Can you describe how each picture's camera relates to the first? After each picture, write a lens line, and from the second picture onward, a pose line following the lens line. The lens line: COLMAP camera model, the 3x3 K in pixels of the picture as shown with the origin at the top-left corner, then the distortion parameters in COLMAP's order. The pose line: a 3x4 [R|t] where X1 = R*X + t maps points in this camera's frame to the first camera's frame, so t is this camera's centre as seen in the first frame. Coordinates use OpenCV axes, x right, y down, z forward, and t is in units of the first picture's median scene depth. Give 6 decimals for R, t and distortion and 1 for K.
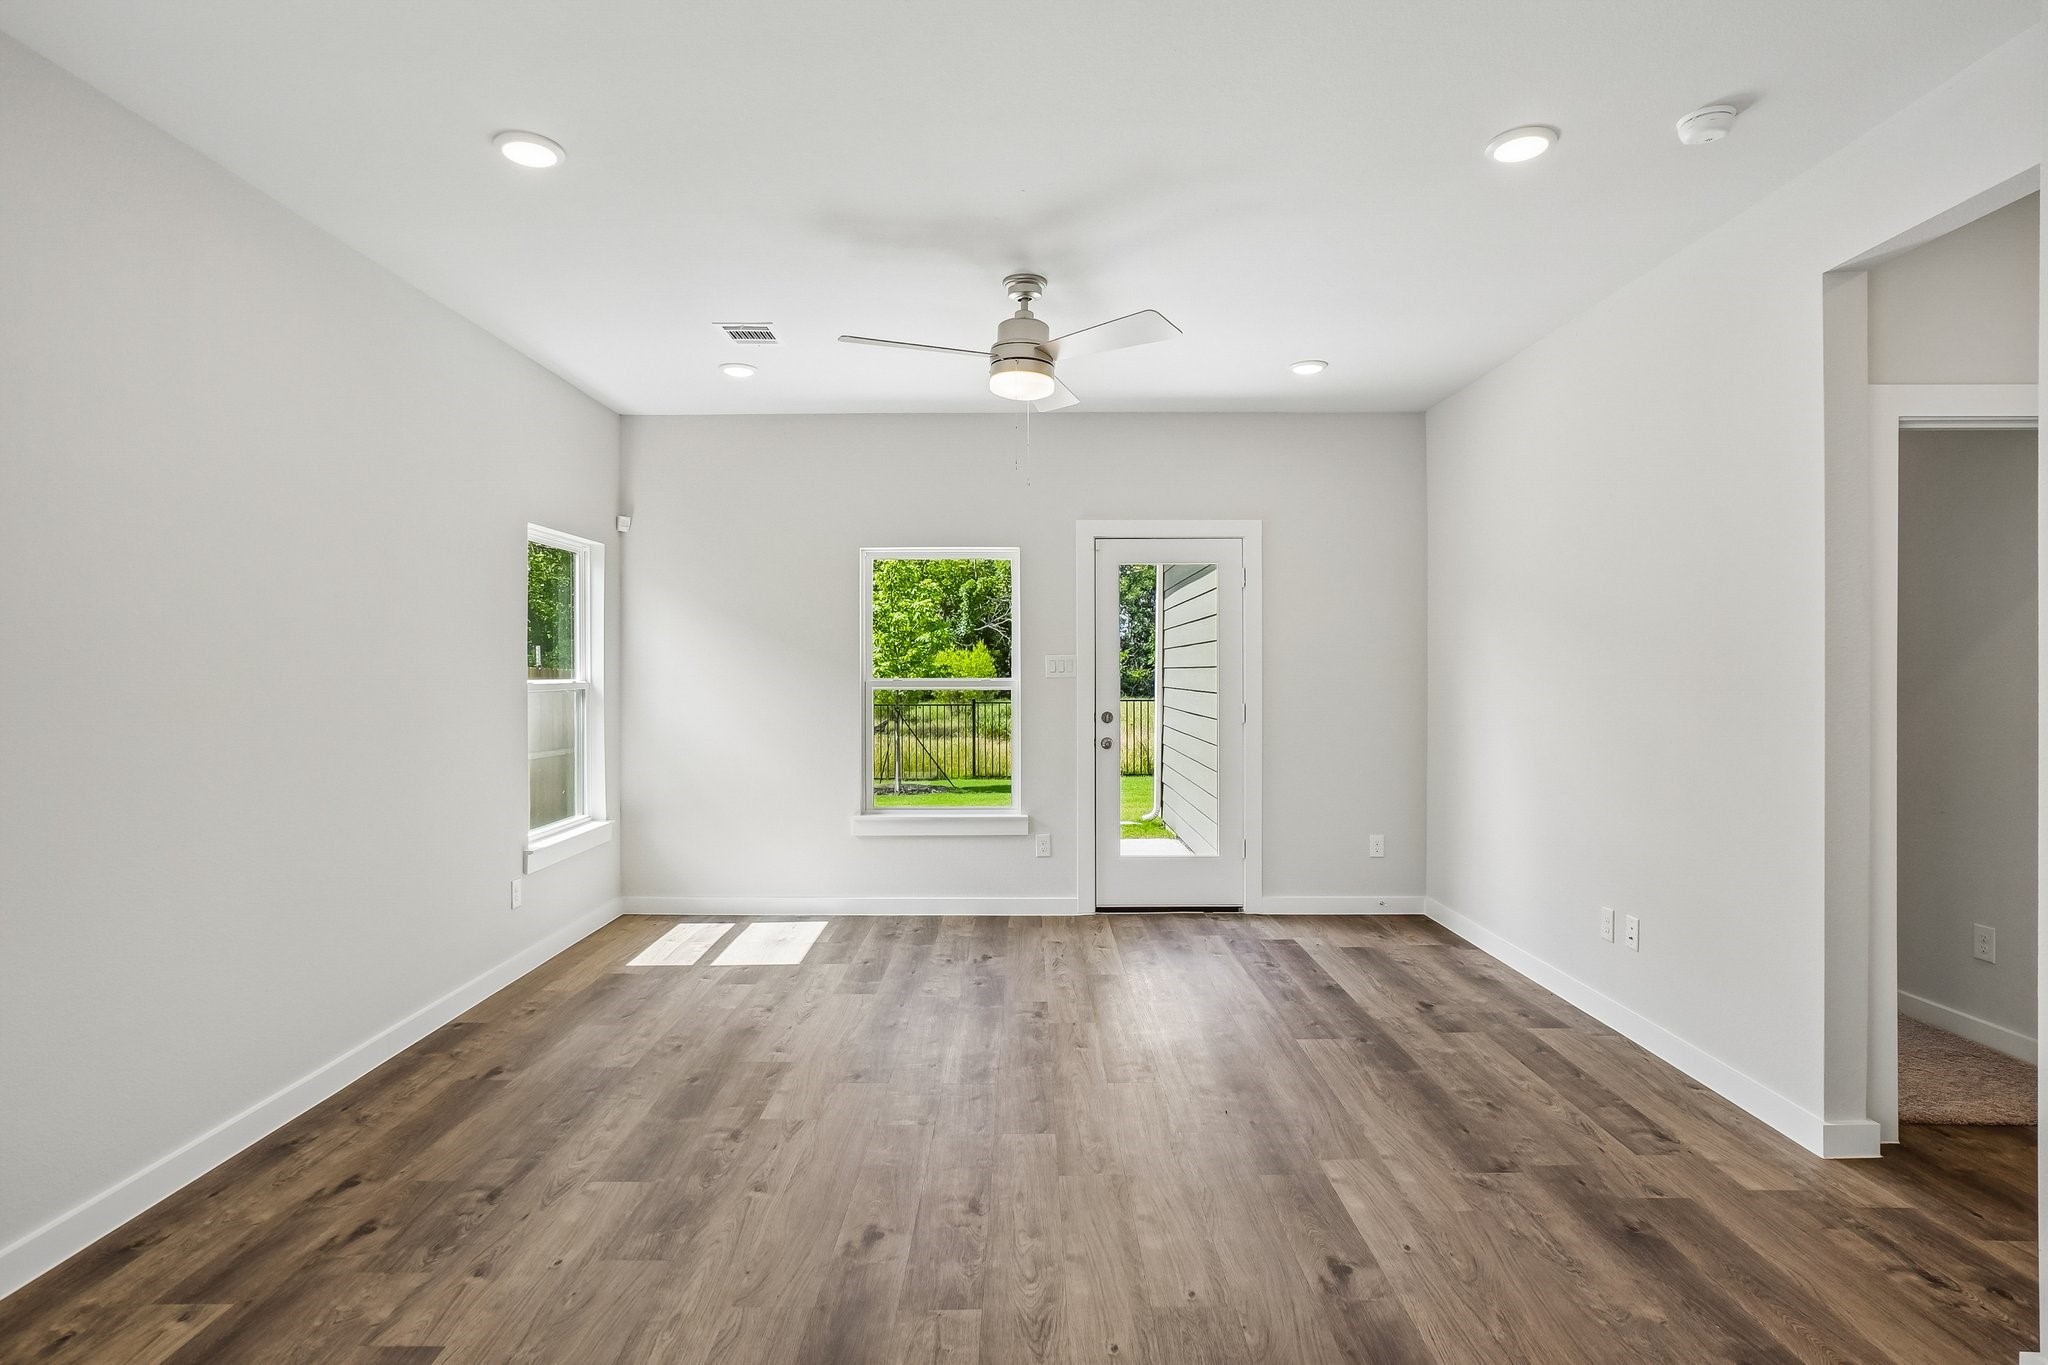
lens RADIAL K [[1051.5, 0, 1024.0], [0, 1051.5, 682.5], [0, 0, 1]] dist [-0.050808, 0.029335]
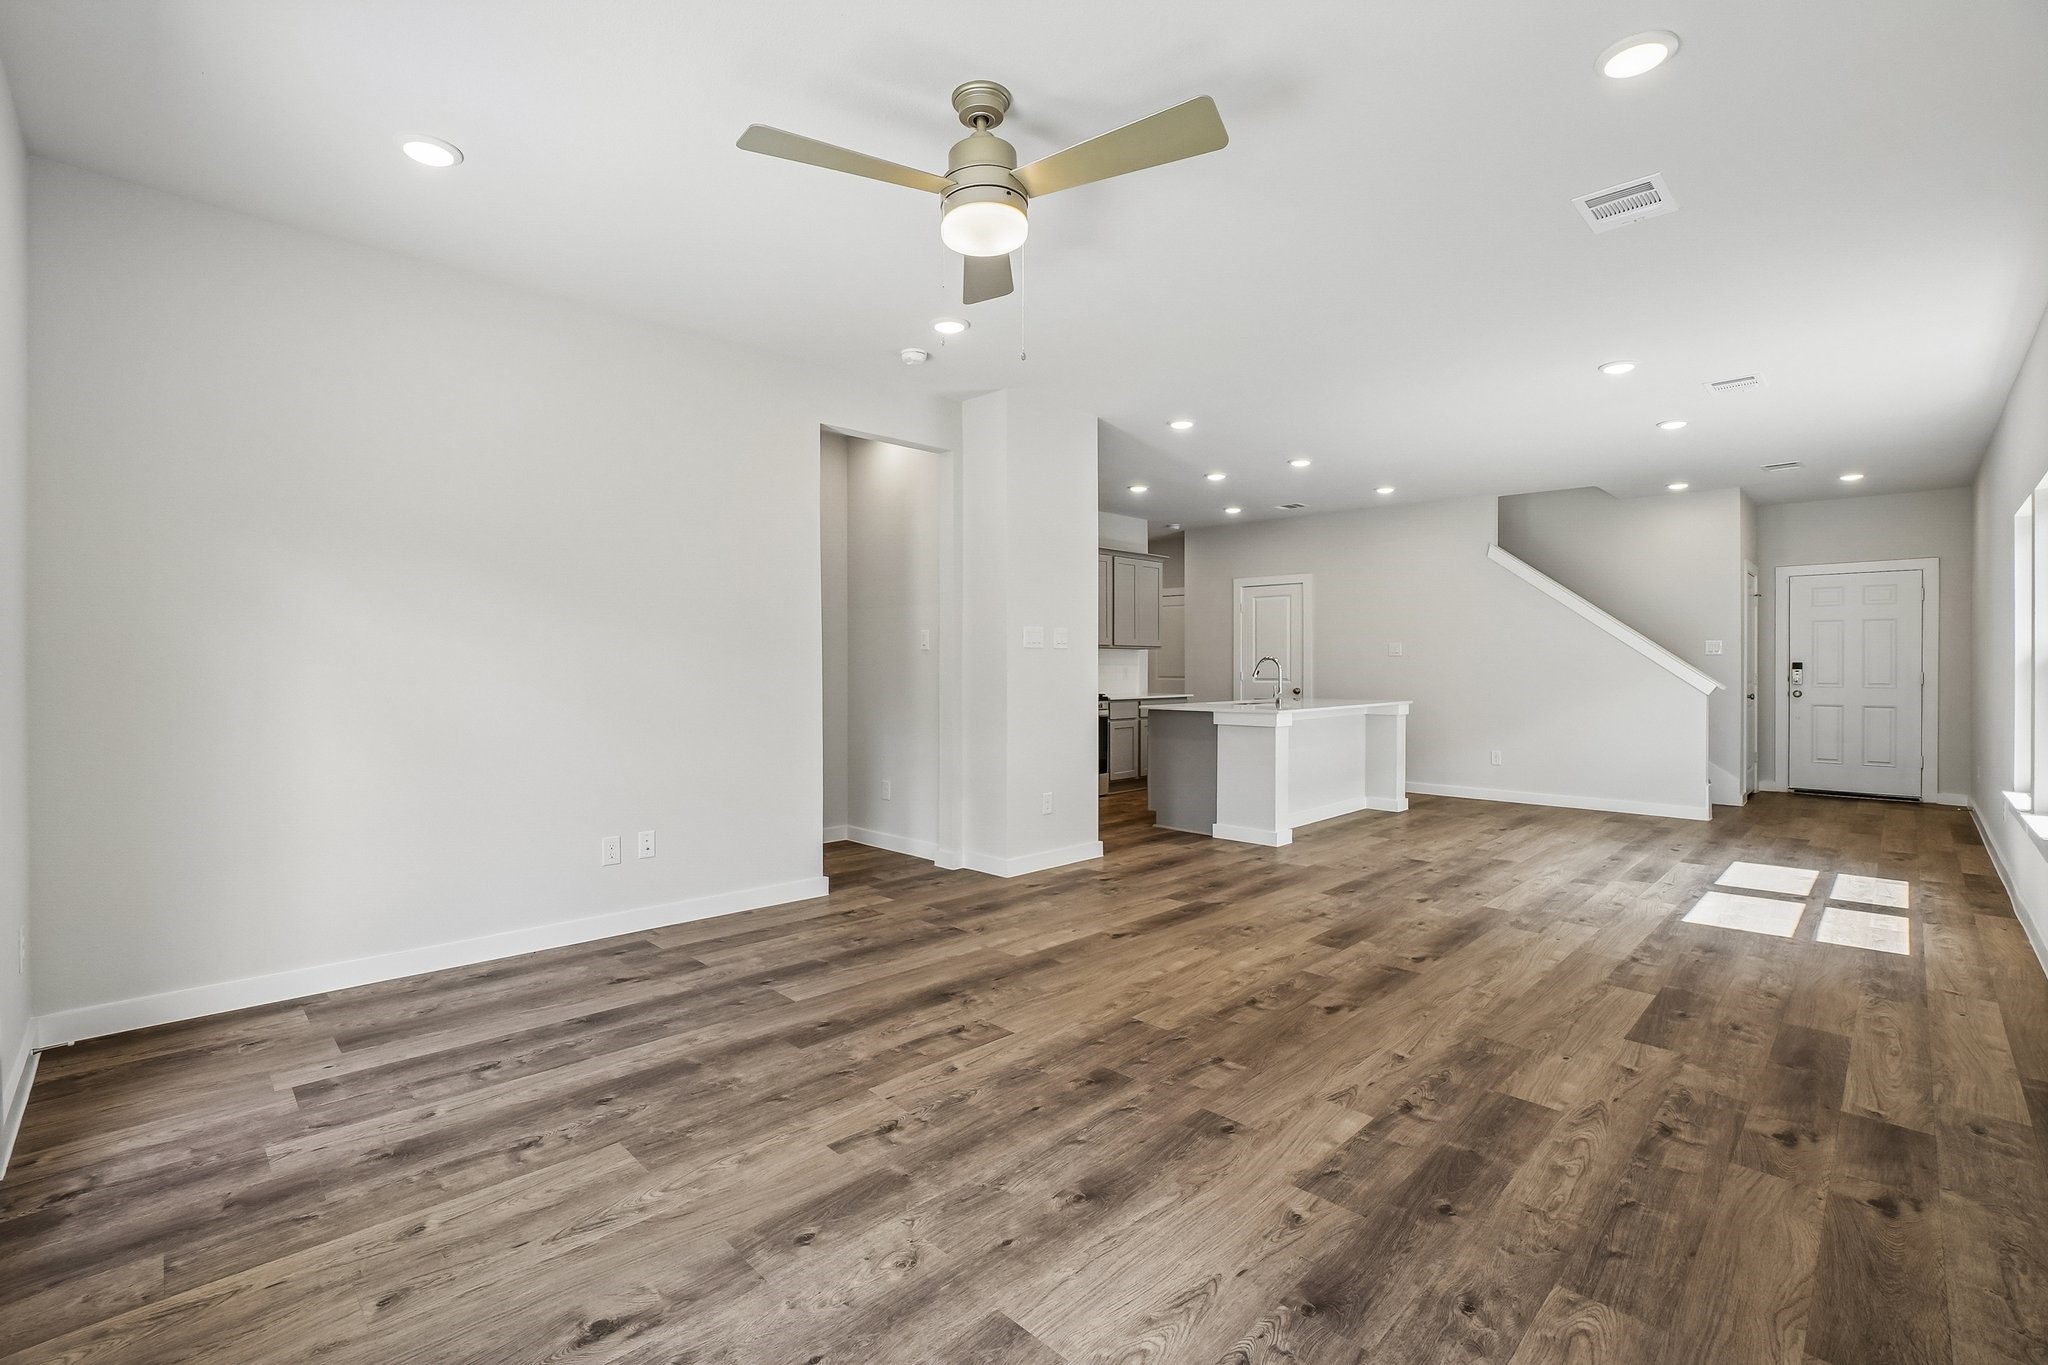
lens RADIAL K [[916.6, 0, 999.1], [0, 916.6, 658.8], [0, 0, 1]] dist [-0.059861, 0.020904]
pose [[-0.696617, 0.003383, 0.717435, -0.486584], [0.005870, 0.999982, 0.000984, 0.023581], [-0.717419, 0.004897, -0.696625, 1.474532]]
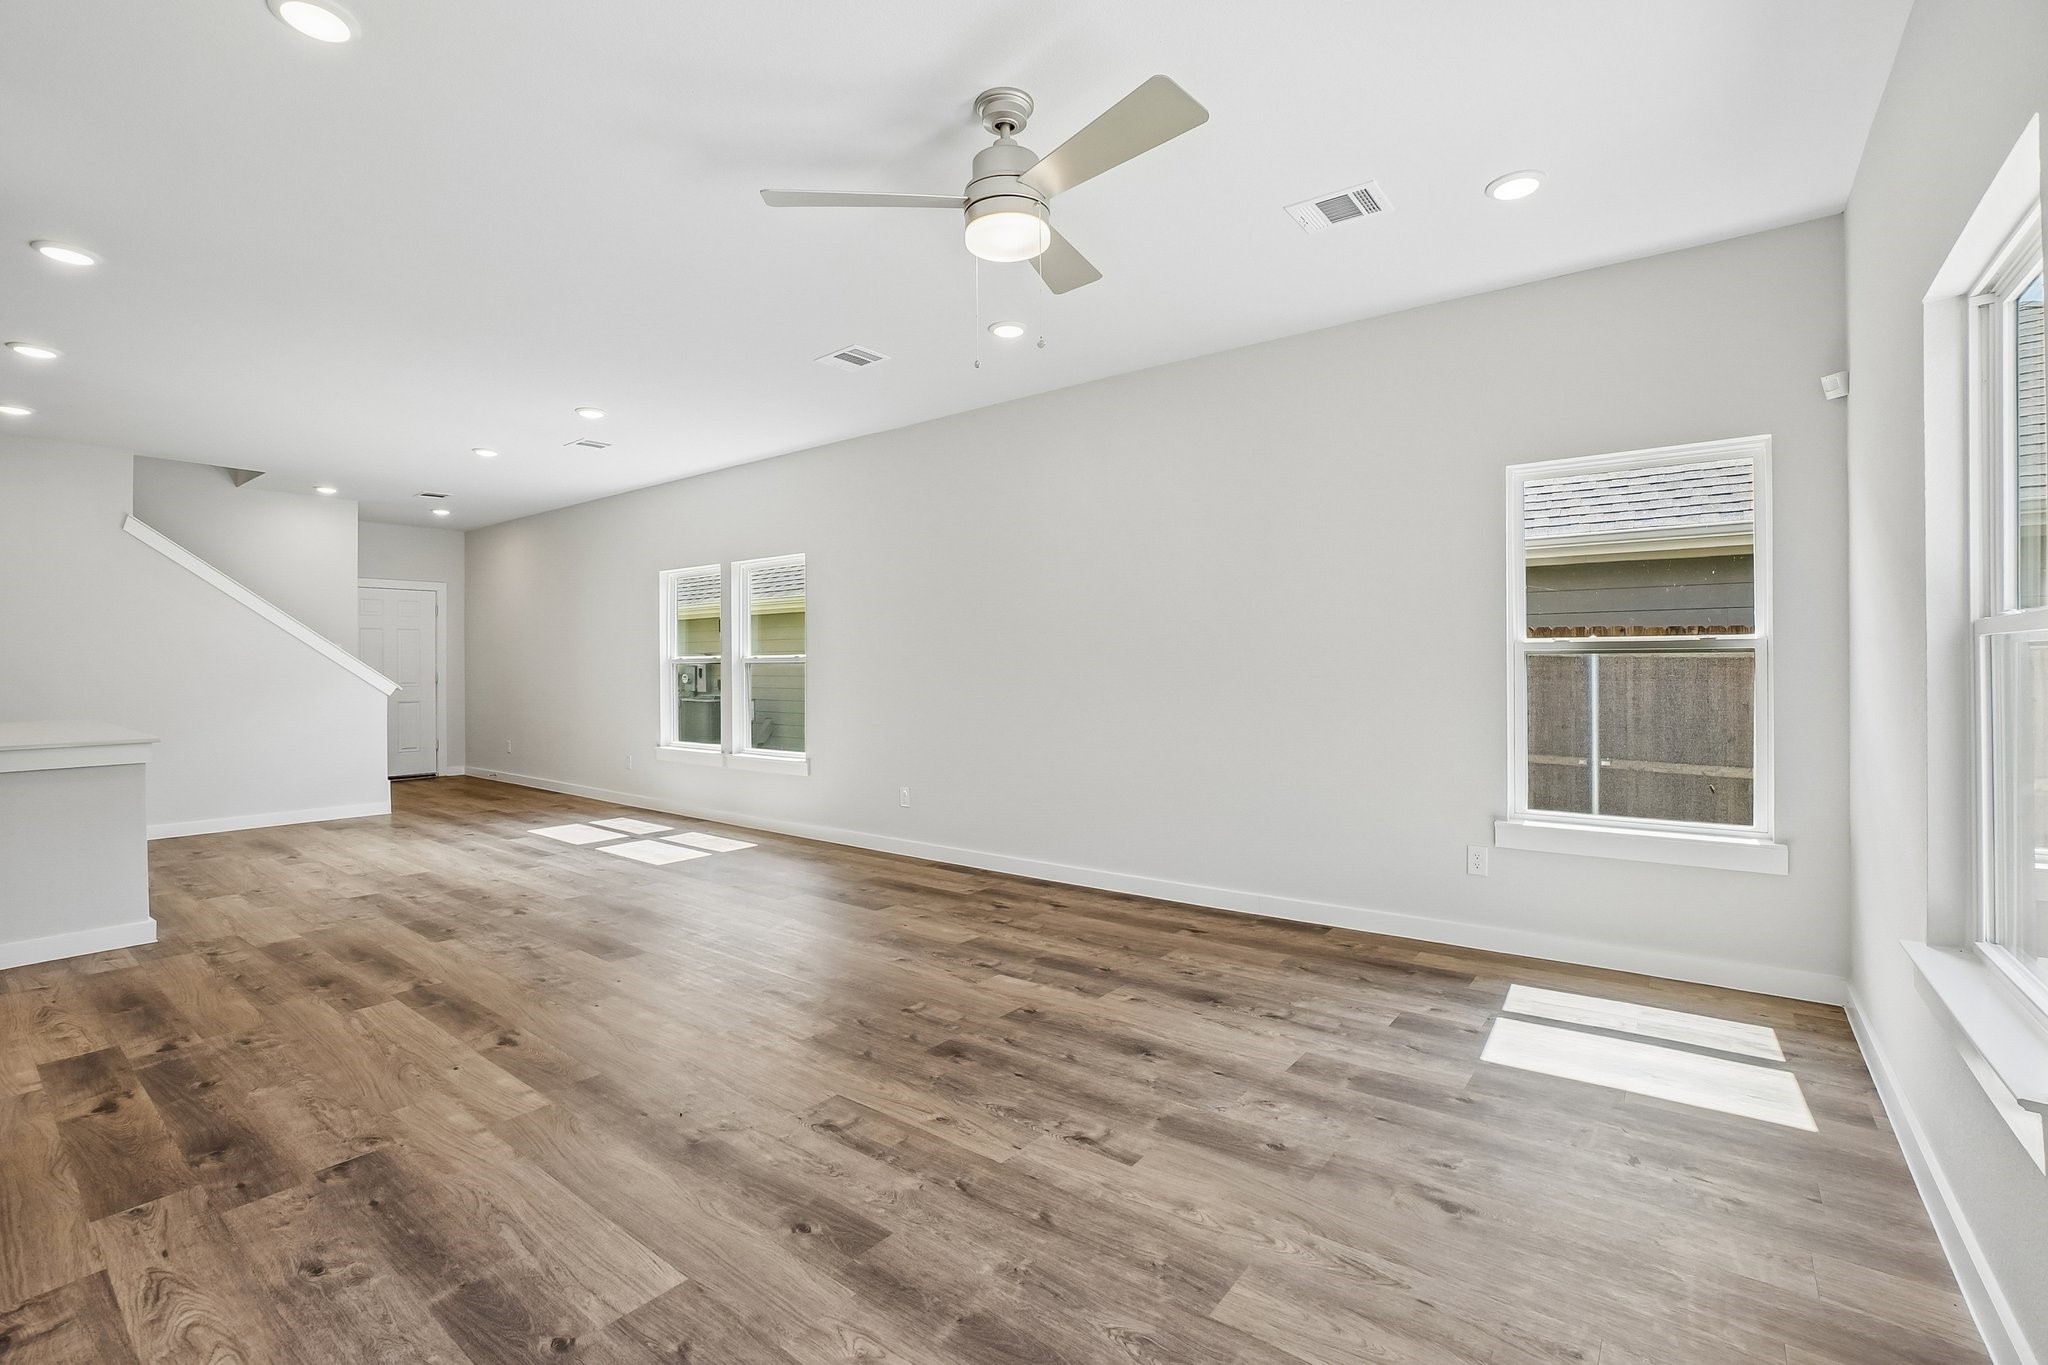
lens RADIAL K [[914.1, 0, 1014.8], [0, 914.1, 676.7], [0, 0, 1]] dist [-0.065022, 0.023879]
pose [[-0.612676, 0.011029, -0.790257, 0.522222], [-0.005757, 0.999814, 0.018417, 0.024330], [0.790313, 0.015833, -0.612498, 1.428430]]
